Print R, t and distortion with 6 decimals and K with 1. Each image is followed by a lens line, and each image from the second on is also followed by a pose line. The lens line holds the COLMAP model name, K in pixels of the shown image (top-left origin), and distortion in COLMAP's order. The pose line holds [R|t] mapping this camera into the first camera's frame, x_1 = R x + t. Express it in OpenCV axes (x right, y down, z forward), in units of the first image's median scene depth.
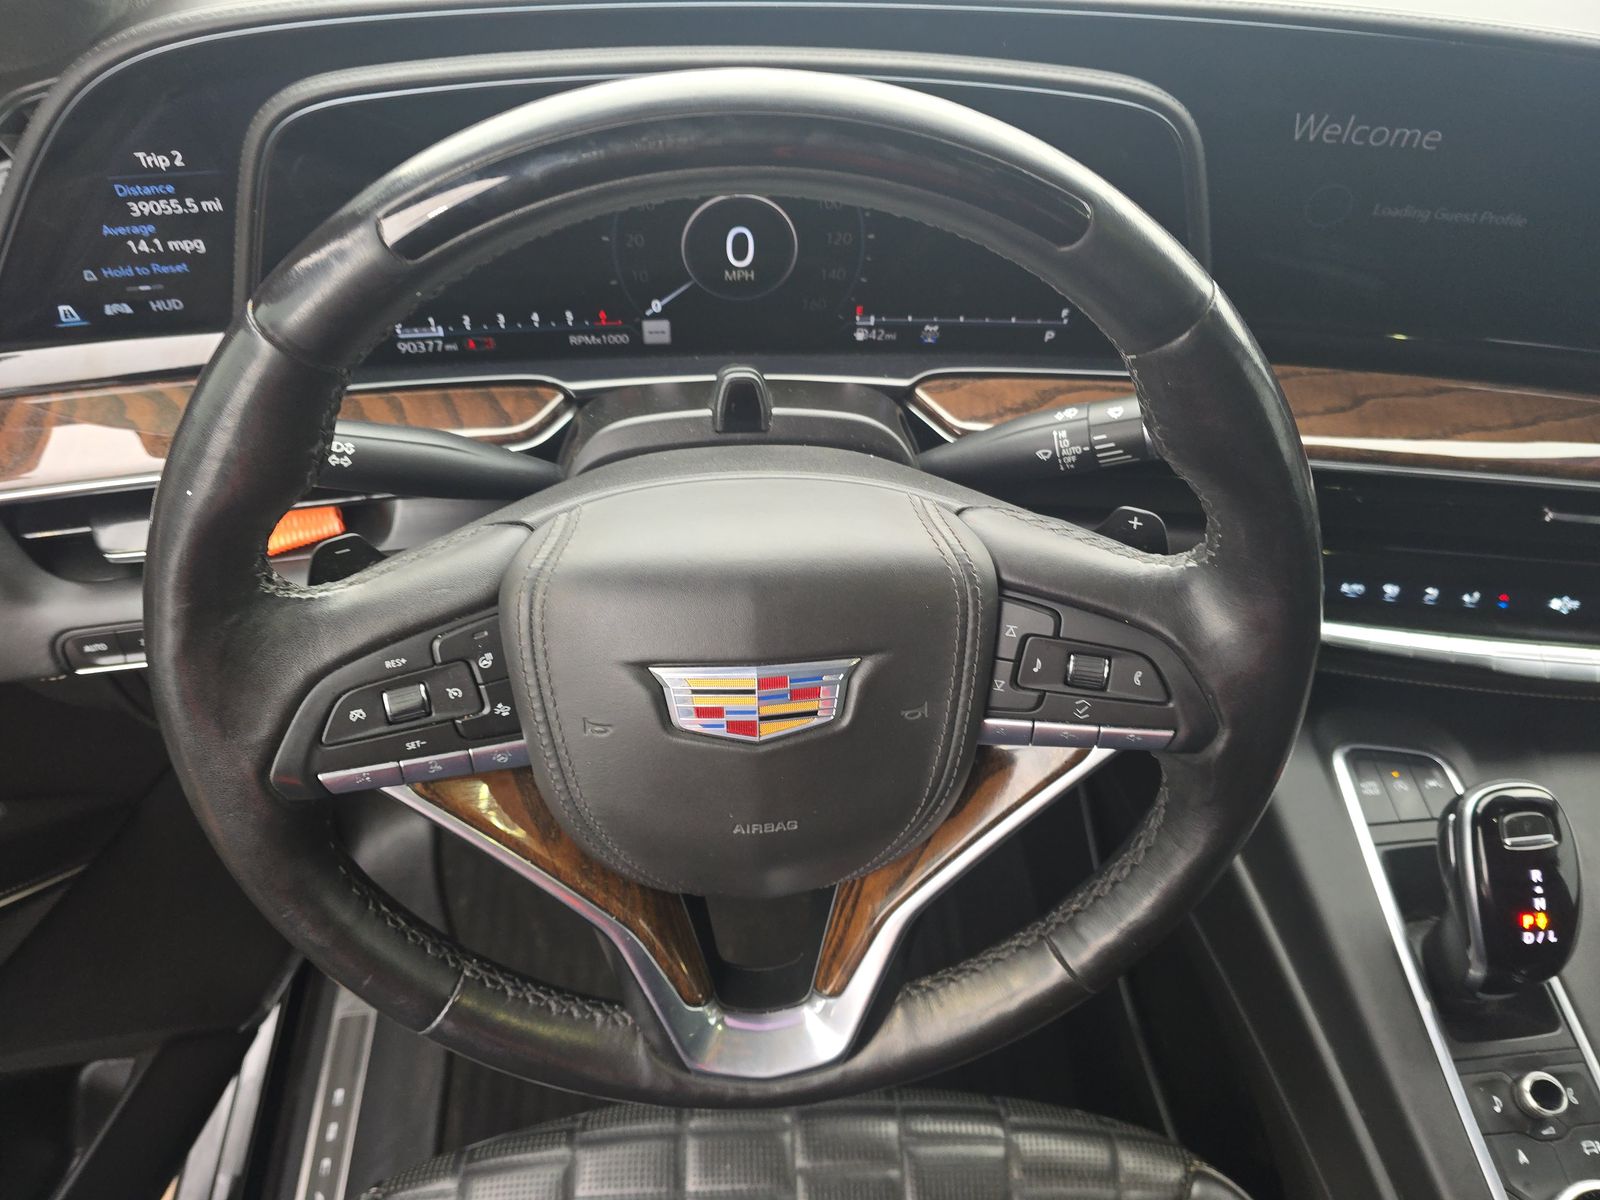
lens RADIAL K [[1072.1, 0, 787.2], [0, 1072.1, 591.0], [0, 0, 1]] dist [0.023709, -0.023147]
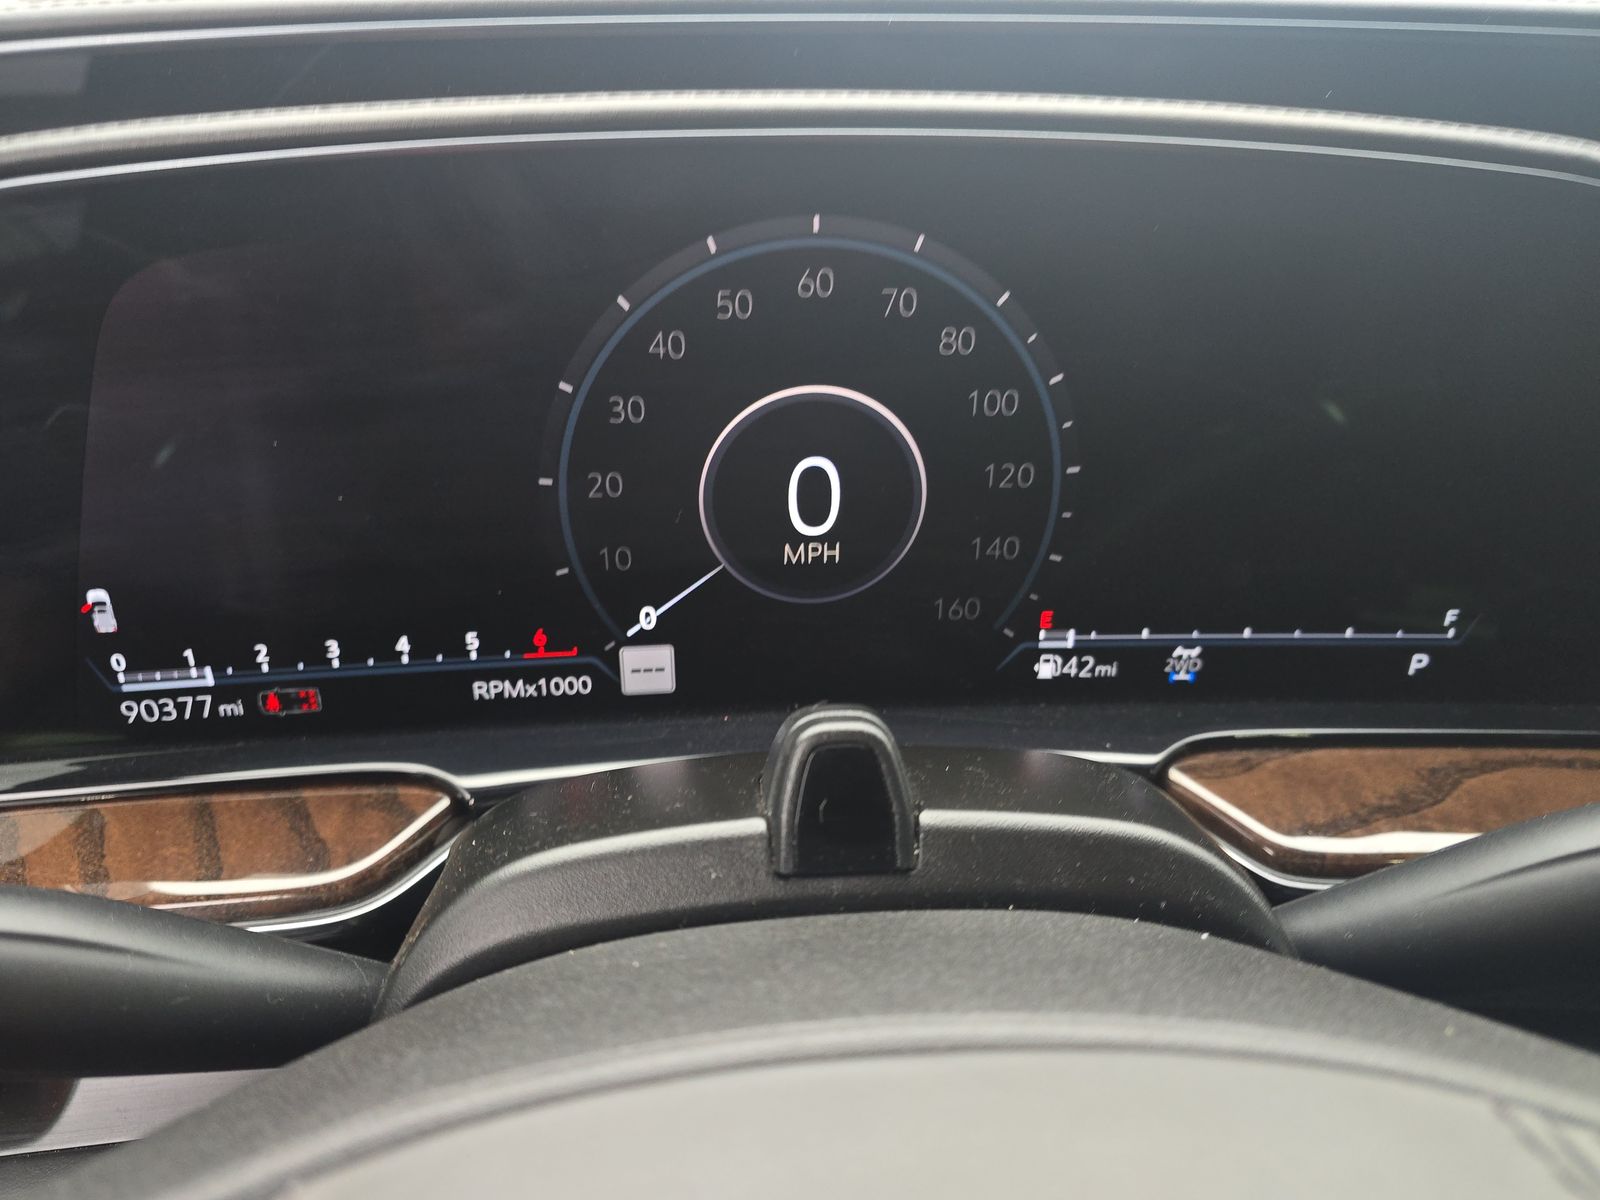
lens RADIAL K [[1072.1, 0, 800.4], [0, 1072.1, 592.5], [0, 0, 1]] dist [0.023709, -0.023147]
pose [[0.999689, -0.024415, -0.005014, -0.046998], [0.020747, 0.926599, -0.375479, -0.085865], [0.013813, 0.375258, 0.926817, 0.530202]]
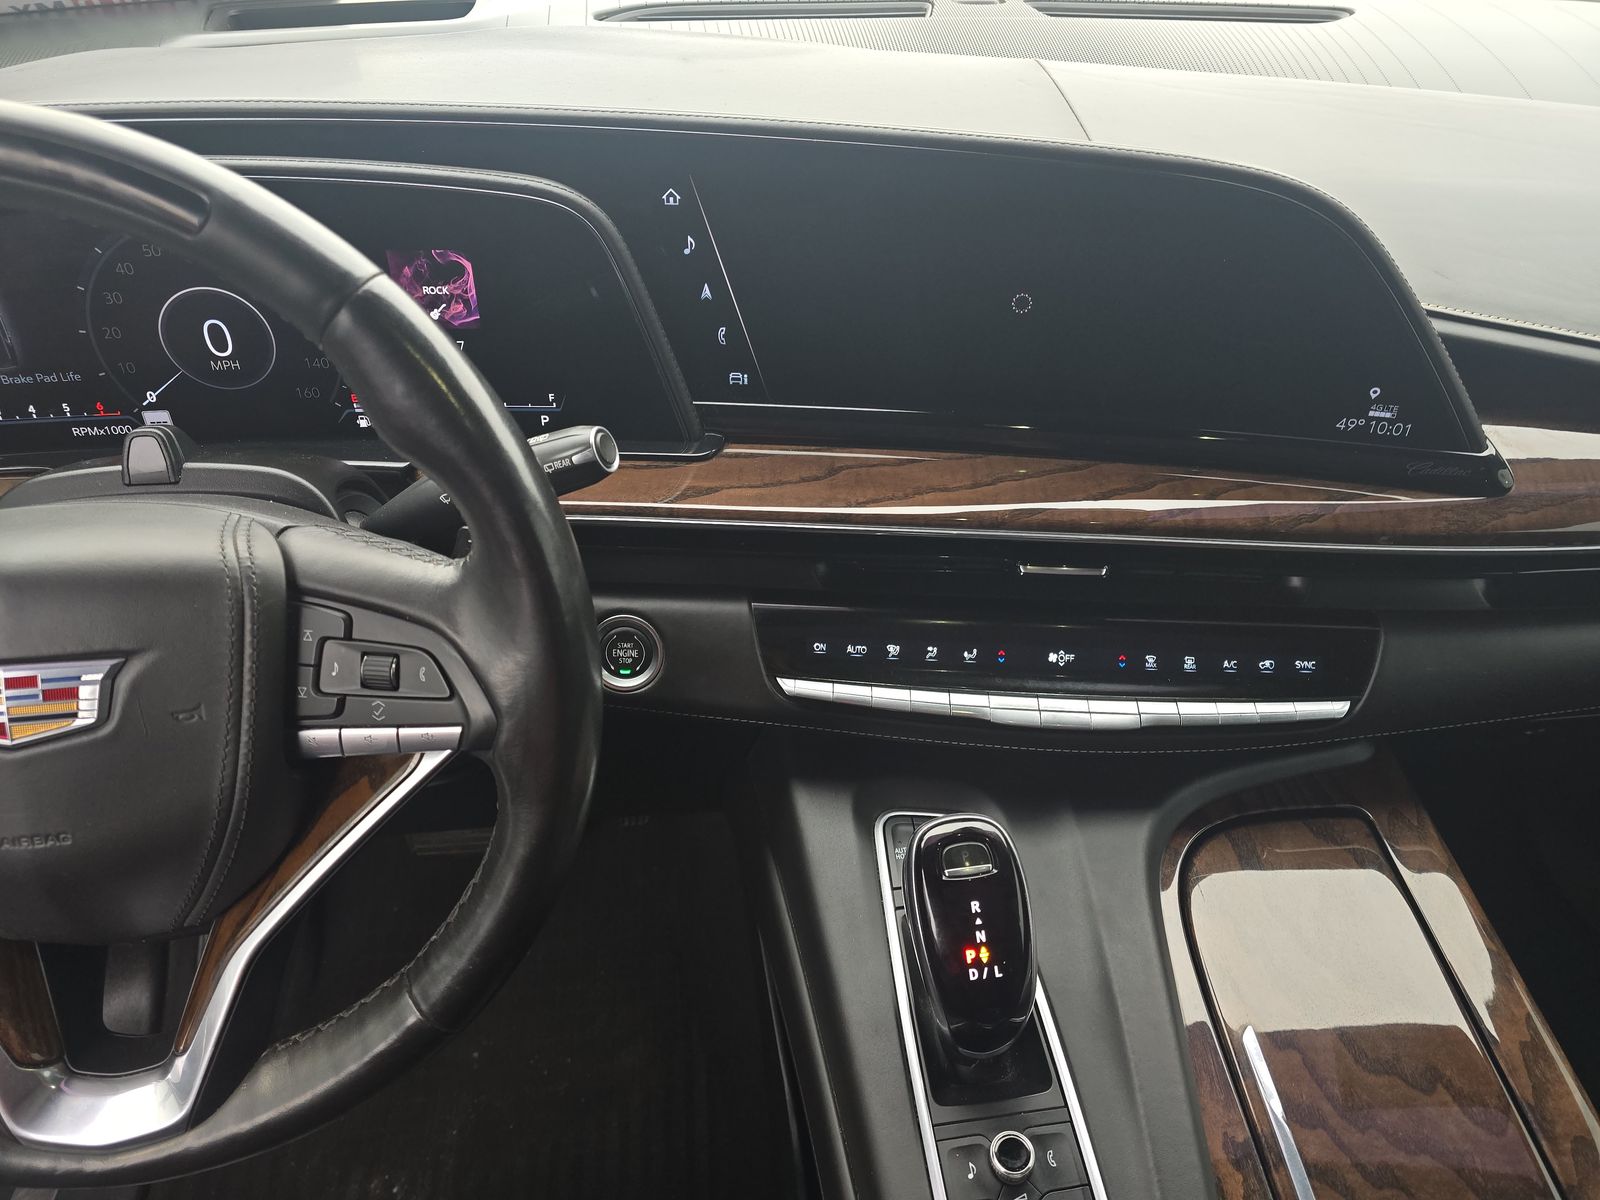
lens RADIAL K [[1072.1, 0, 828.1], [0, 1072.1, 576.5], [0, 0, 1]] dist [0.023709, -0.023147]
pose [[0.998643, -0.031391, 0.041551, 0.496869], [0.040023, 0.973132, -0.226744, 0.176243], [-0.033316, 0.228099, 0.973068, -0.018555]]
